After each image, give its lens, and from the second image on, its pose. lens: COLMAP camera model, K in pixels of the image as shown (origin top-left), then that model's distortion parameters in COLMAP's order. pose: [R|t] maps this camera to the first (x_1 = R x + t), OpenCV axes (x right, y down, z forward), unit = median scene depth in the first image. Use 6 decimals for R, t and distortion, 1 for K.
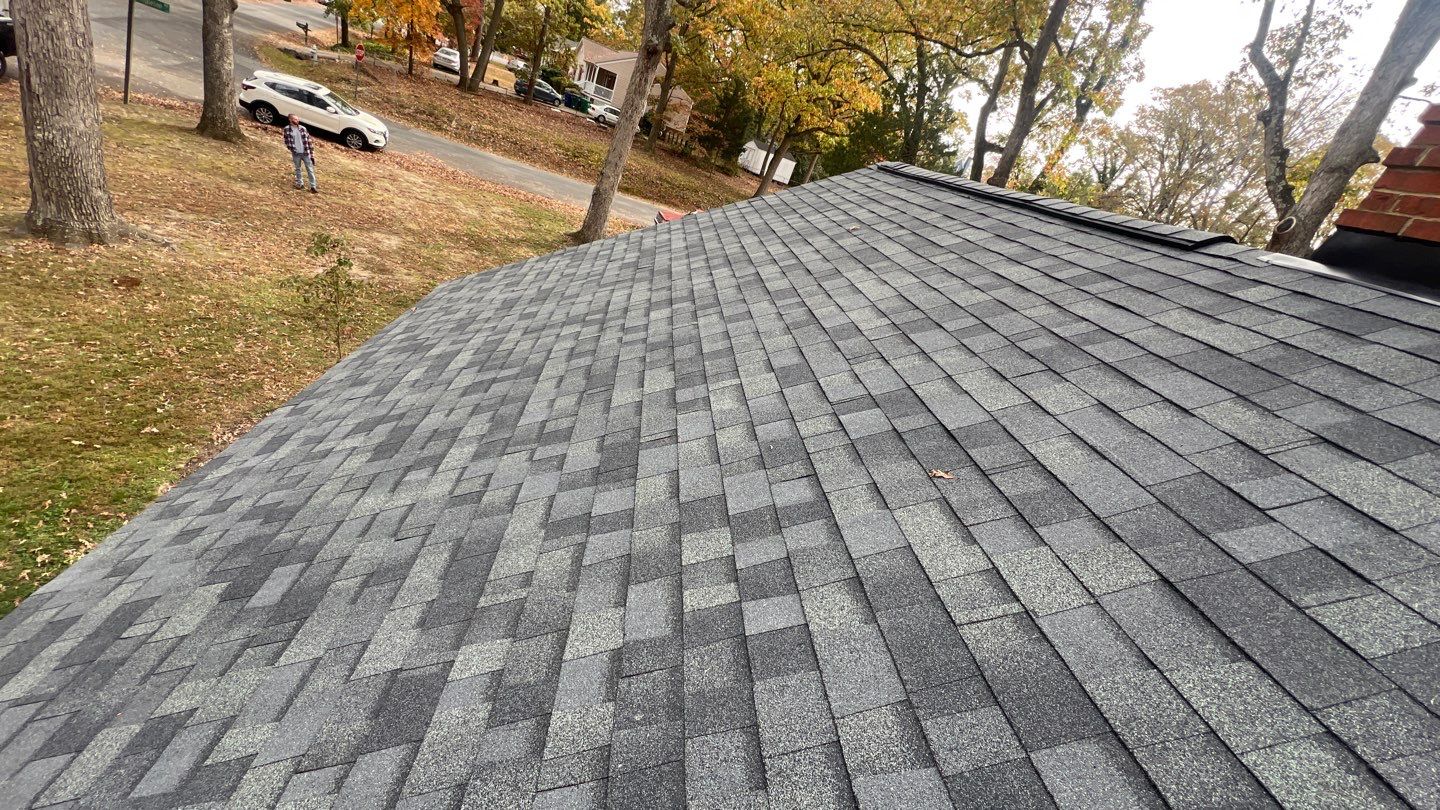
lens RADIAL K [[575.2, 0, 719.9], [0, 575.2, 407.7], [0, 0, 1]] dist [-0.002181, 0.000121]
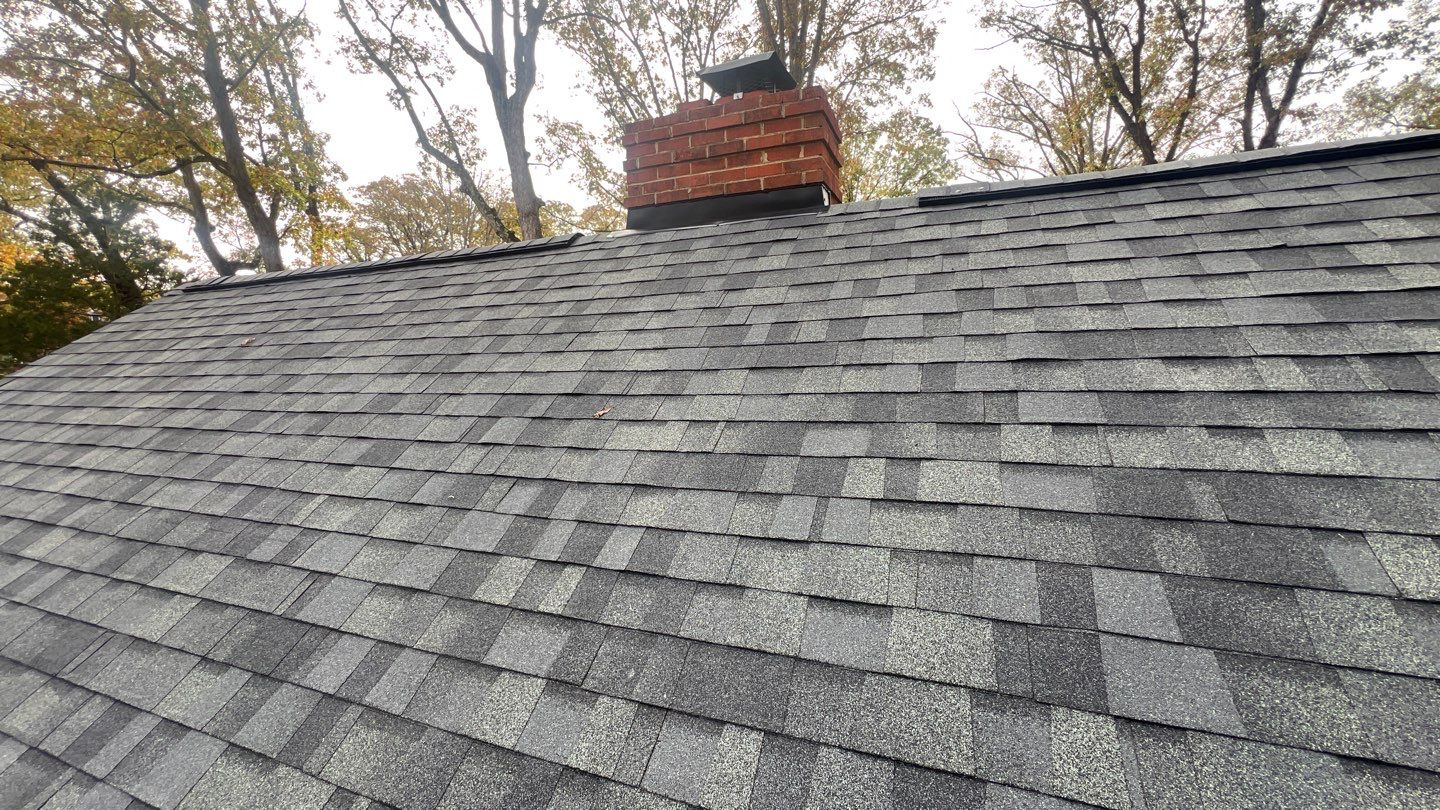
lens RADIAL K [[575.2, 0, 719.9], [0, 575.2, 407.7], [0, 0, 1]] dist [-0.002181, 0.000121]
pose [[0.414738, -0.435648, 0.798877, -0.339067], [0.549138, 0.819877, 0.162015, 0.029127], [-0.725562, 0.371500, 0.579265, 0.047079]]
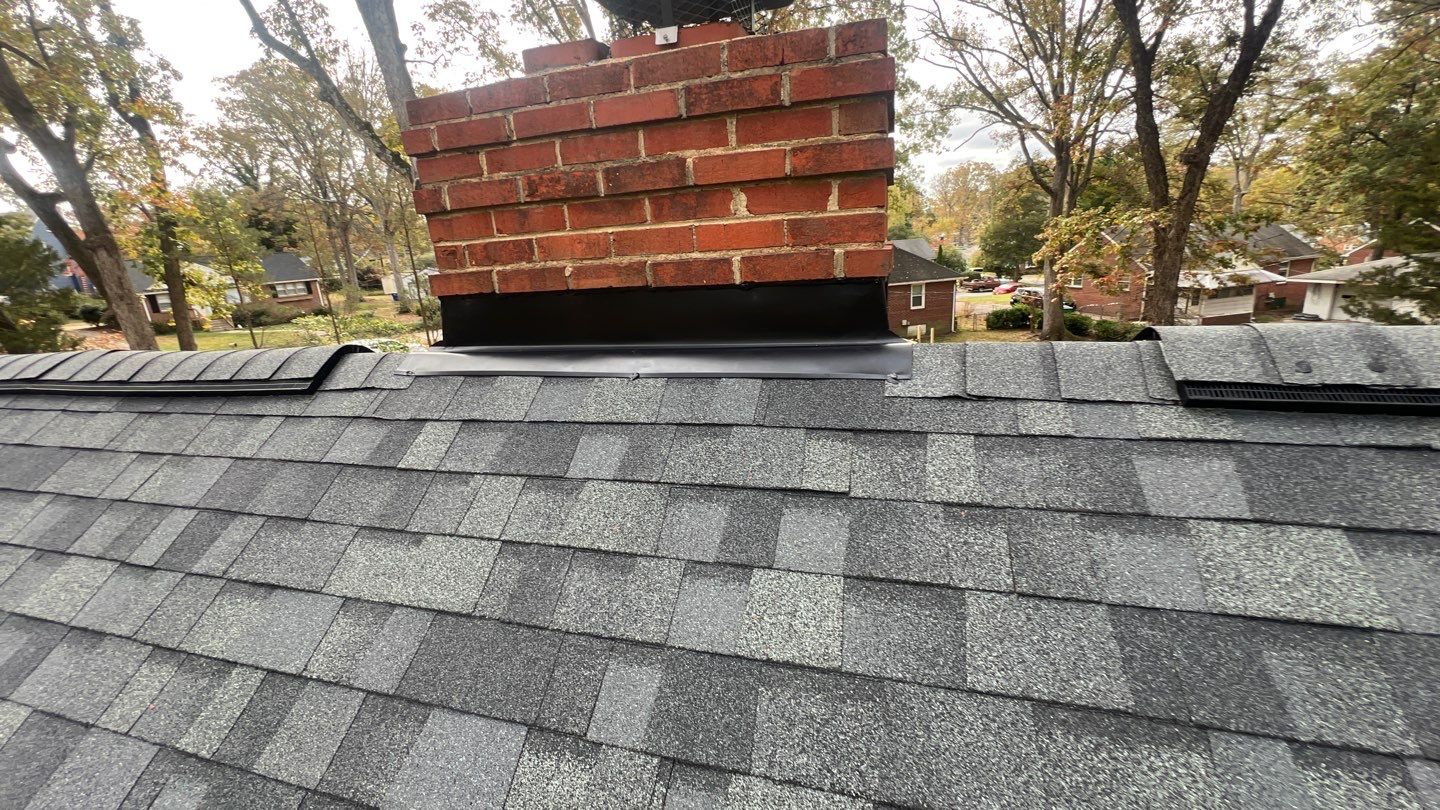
lens RADIAL K [[575.2, 0, 719.9], [0, 575.2, 407.7], [0, 0, 1]] dist [-0.002181, 0.000121]
pose [[0.322629, -0.586297, 0.743079, 0.470874], [0.570159, 0.747027, 0.341861, -0.220396], [-0.755532, 0.313379, 0.575295, 0.281225]]
